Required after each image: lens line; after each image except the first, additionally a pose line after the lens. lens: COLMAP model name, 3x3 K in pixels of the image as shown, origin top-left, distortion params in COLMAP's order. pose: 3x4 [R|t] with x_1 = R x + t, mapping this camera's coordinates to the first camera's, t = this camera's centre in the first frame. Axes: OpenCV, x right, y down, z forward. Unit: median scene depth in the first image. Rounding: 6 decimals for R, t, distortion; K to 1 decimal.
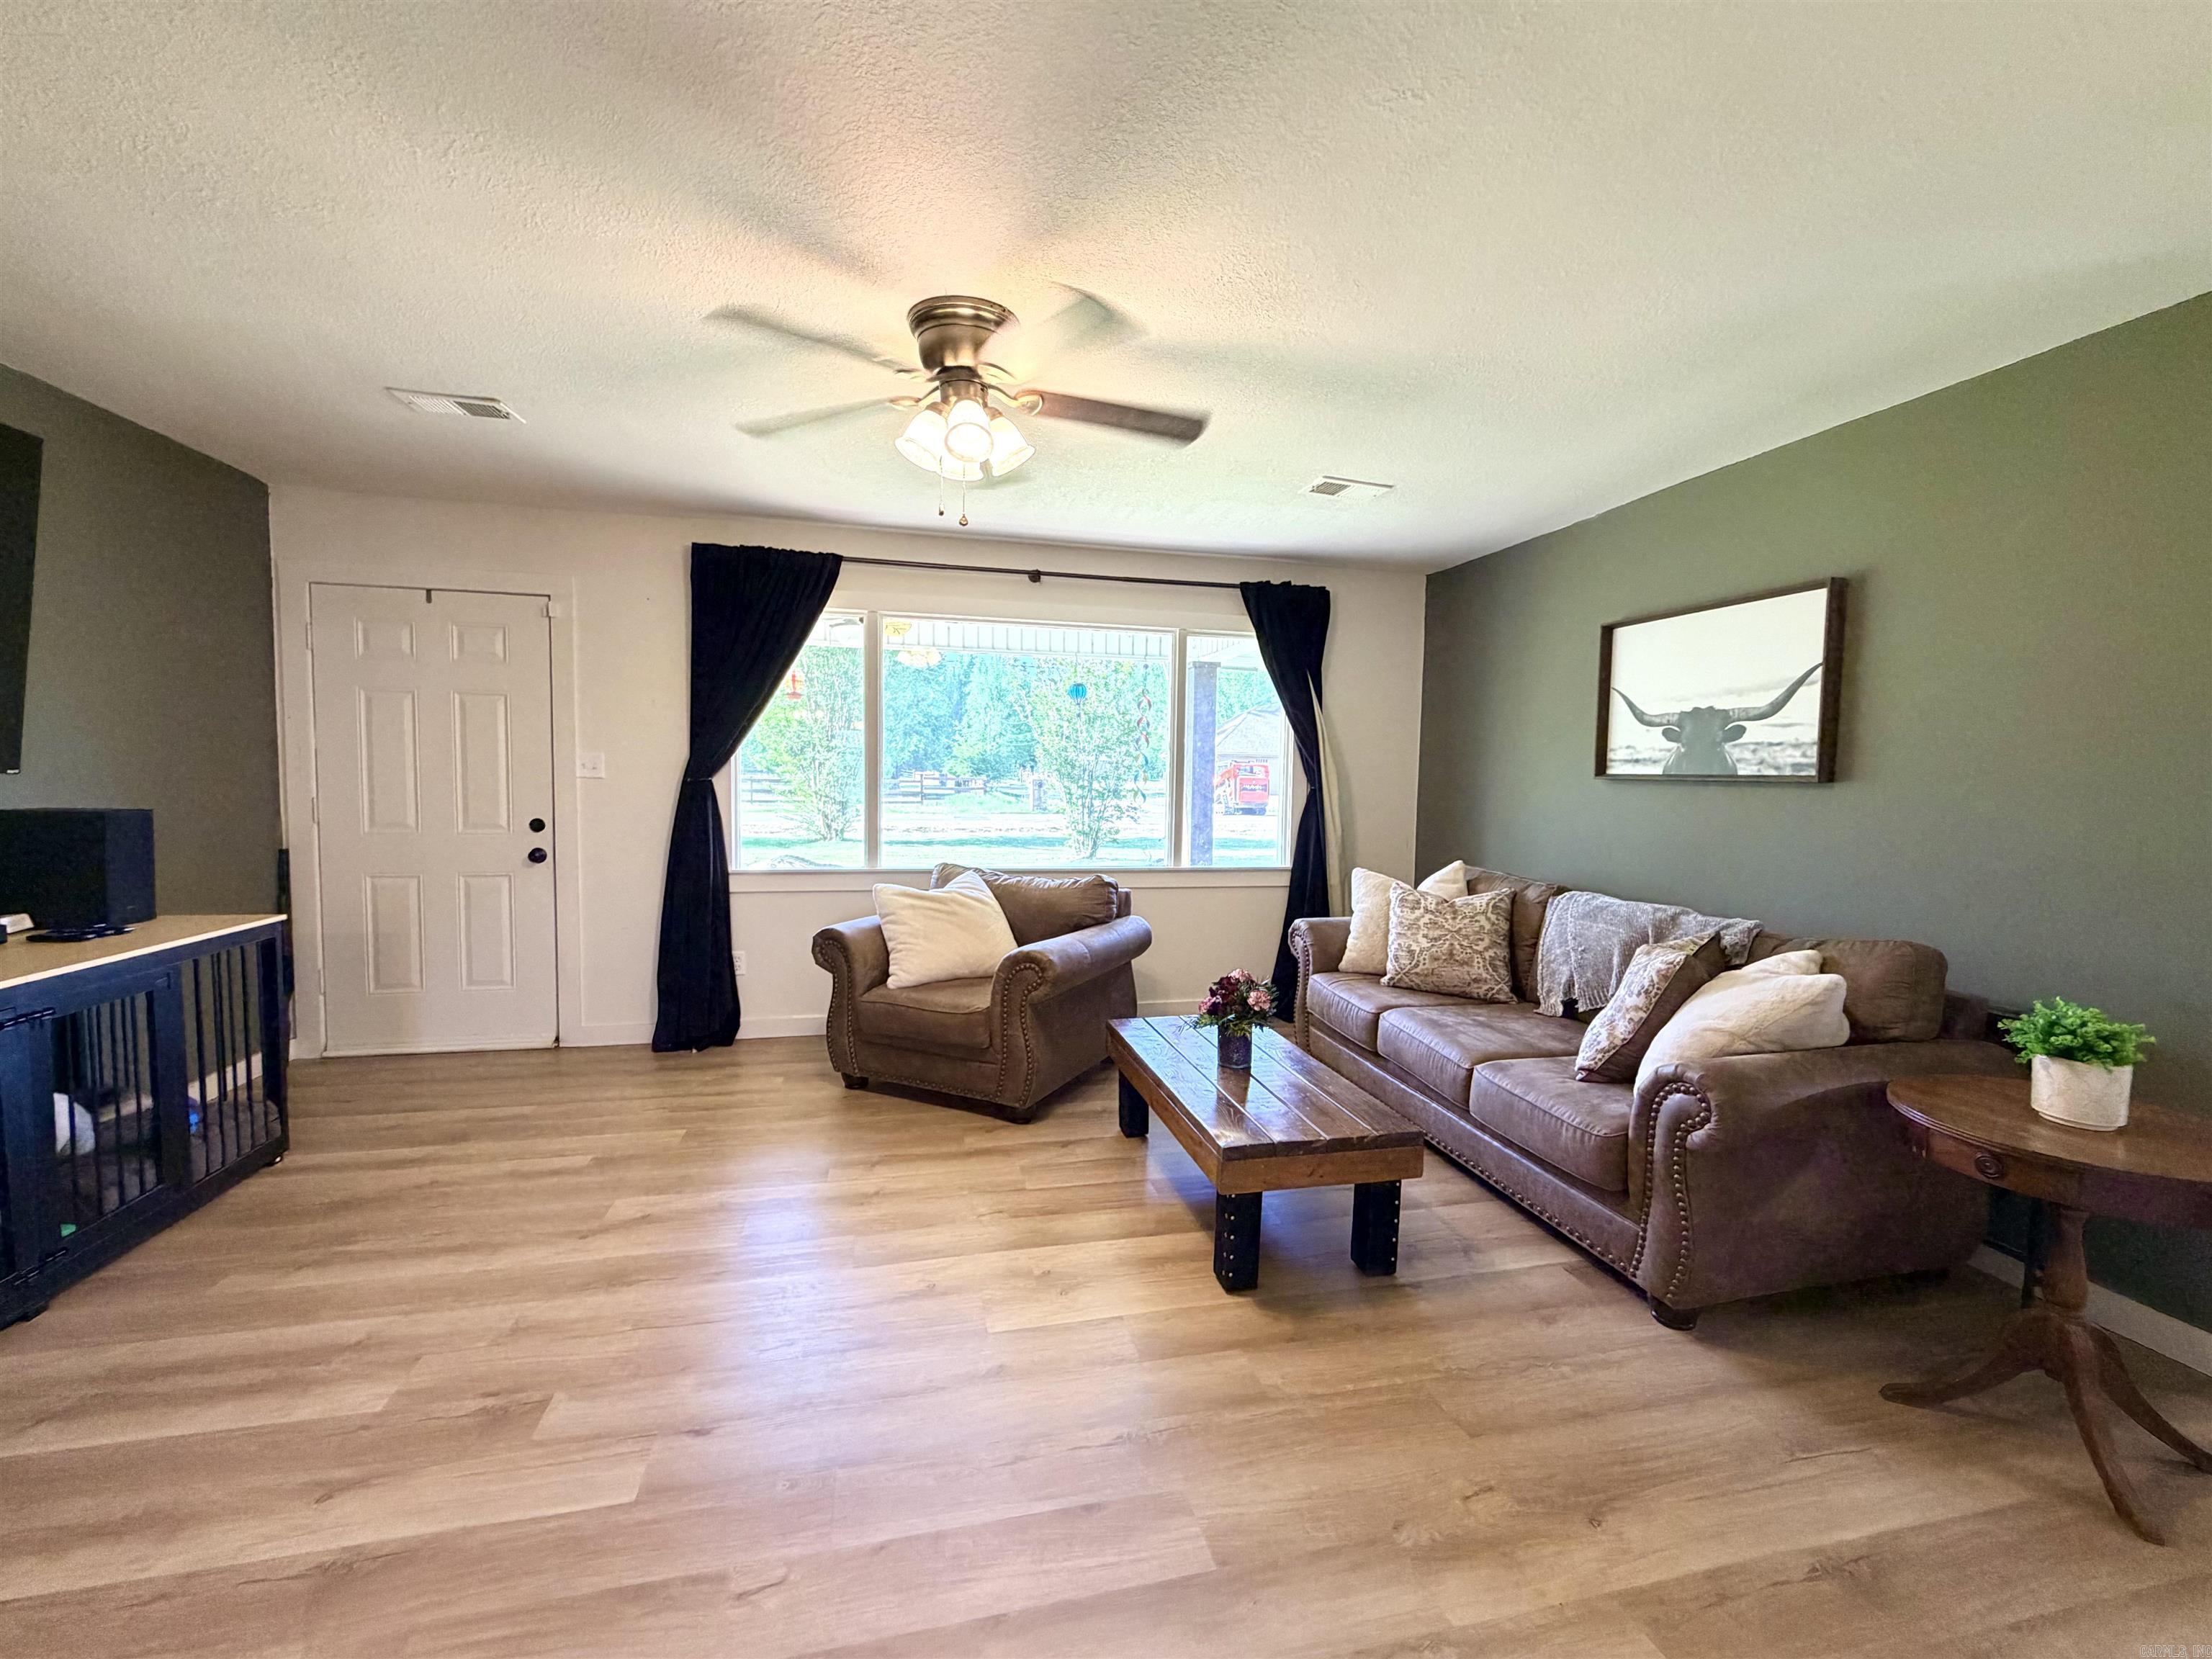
lens RADIAL K [[890.3, 0, 1109.5], [0, 890.3, 824.3], [0, 0, 1]] dist [0.001858, -0.000672]
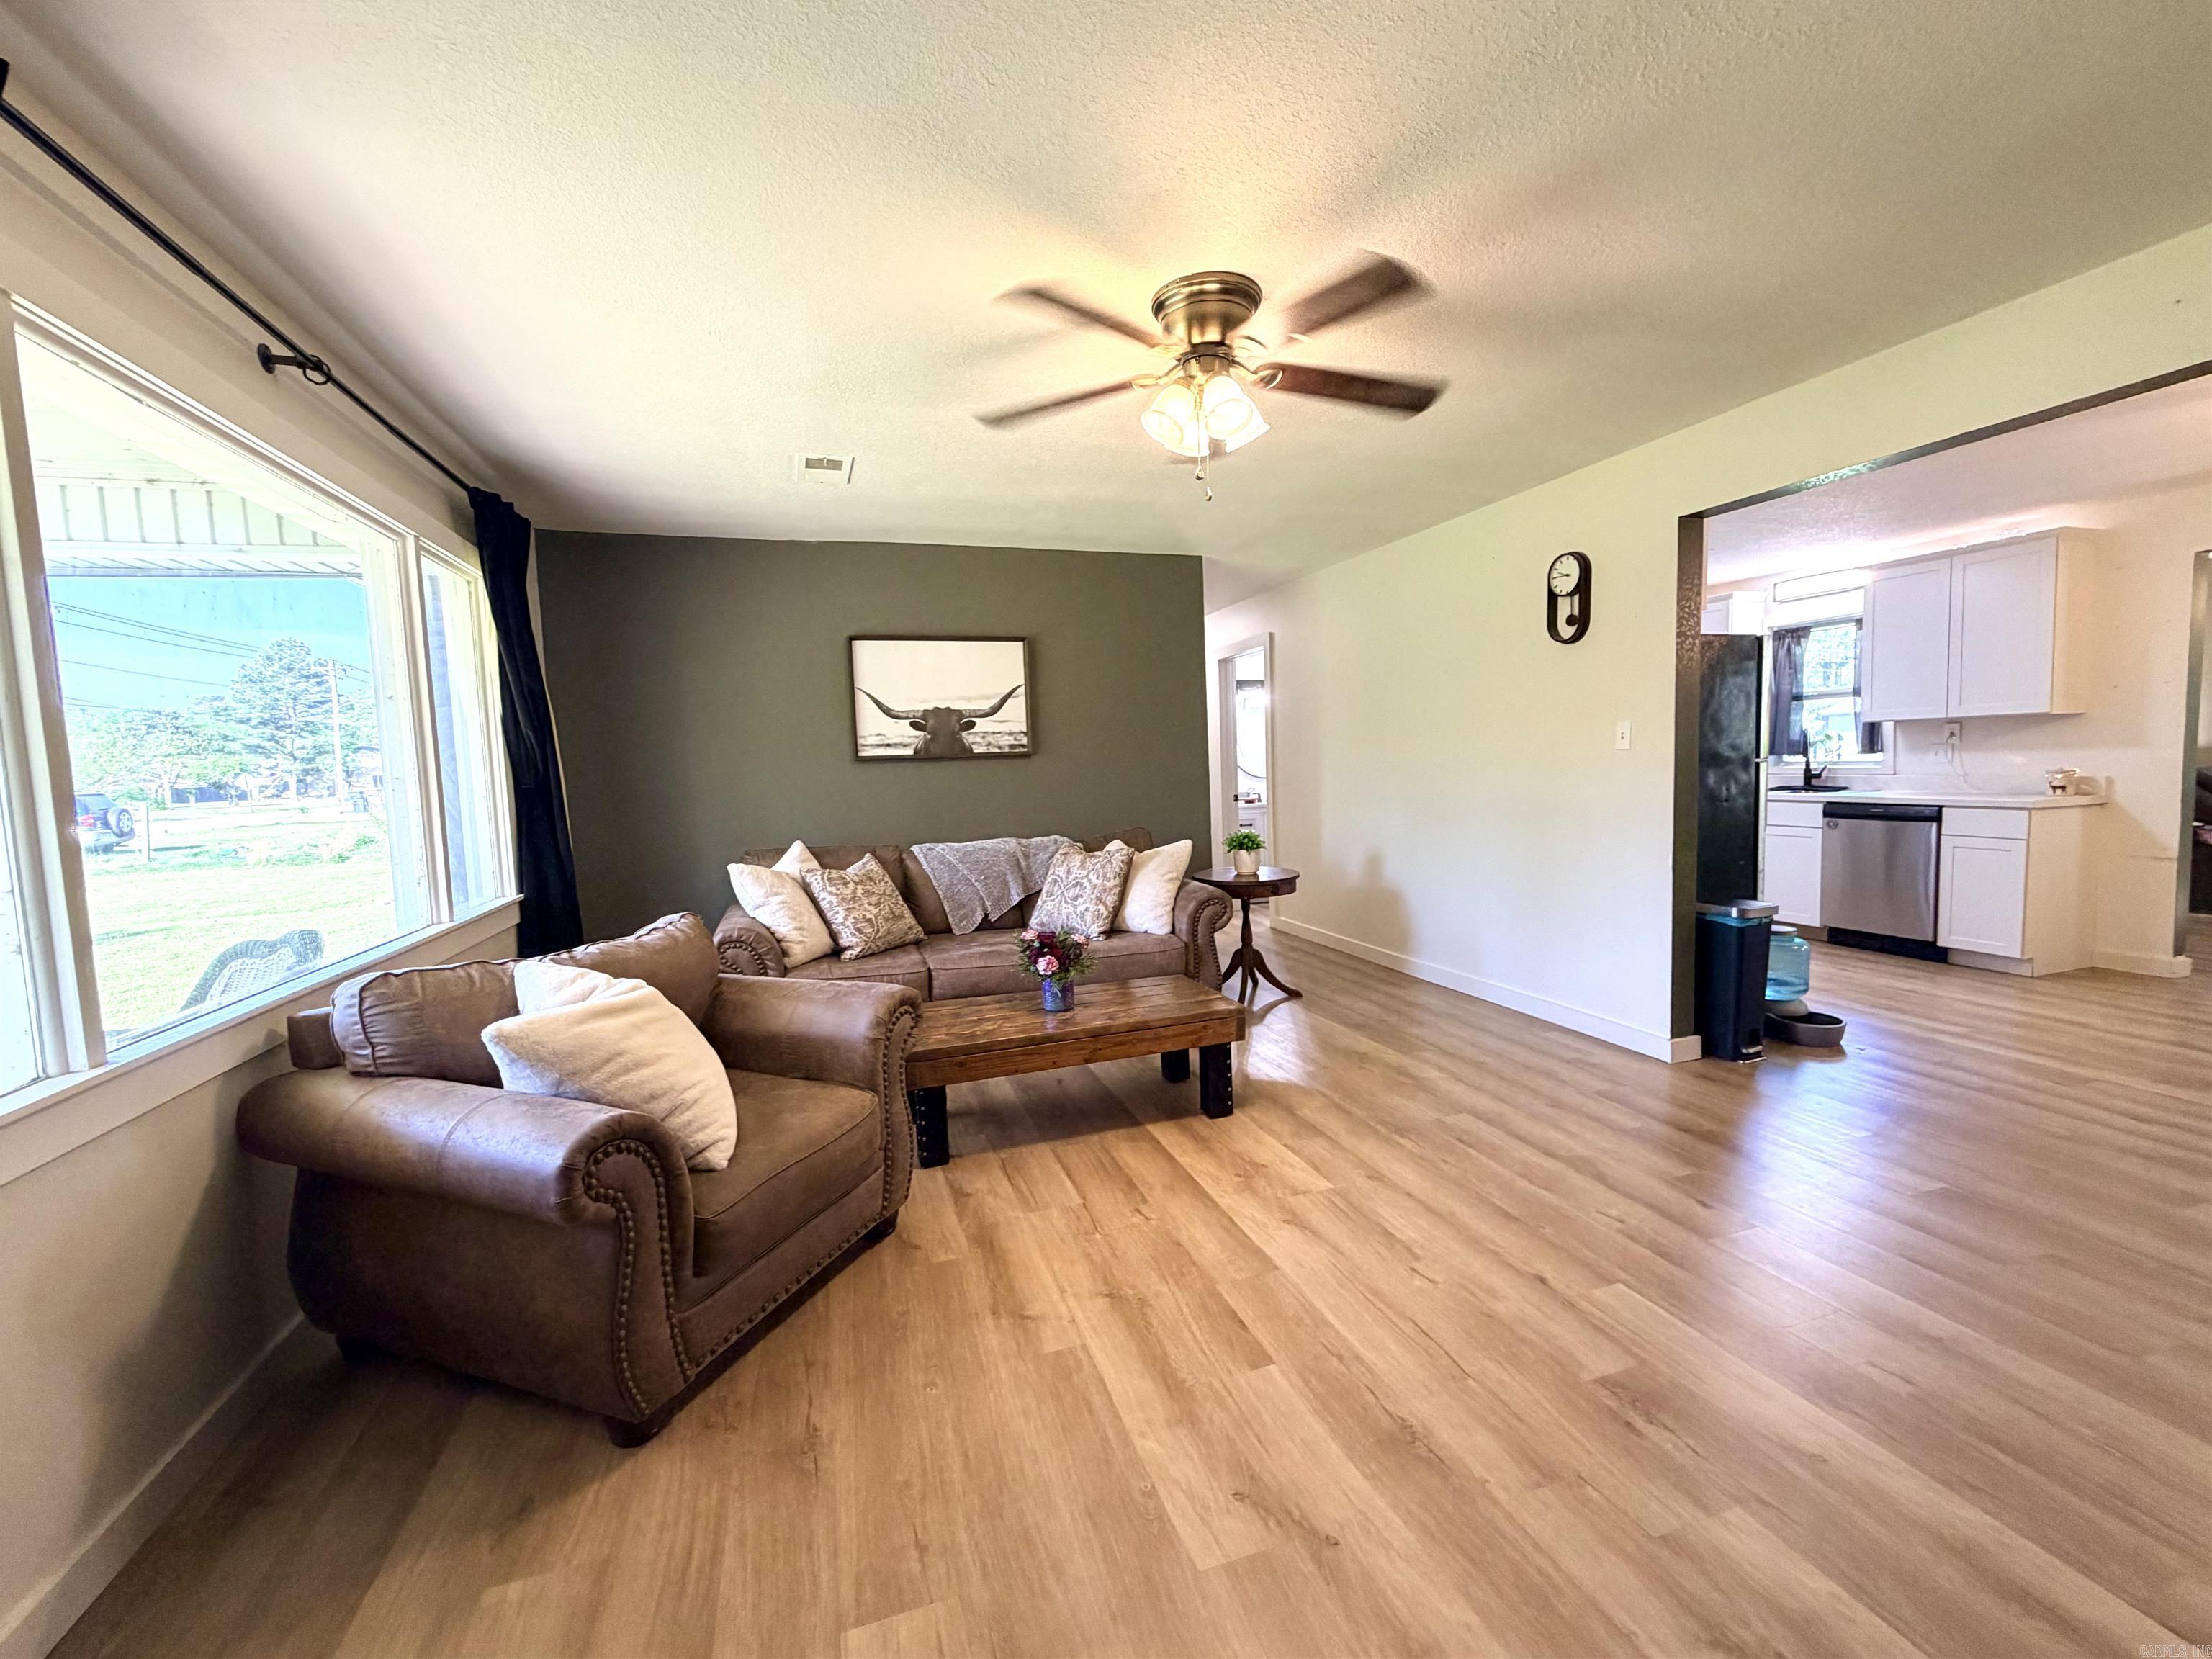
lens RADIAL K [[890.3, 0, 1112.8], [0, 890.3, 825.6], [0, 0, 1]] dist [0.001858, -0.000672]
pose [[-0.063954, -0.086774, 0.994173, -0.842772], [0.091347, 0.991521, 0.092419, -0.050157], [-0.993763, 0.096725, -0.055485, 0.849842]]
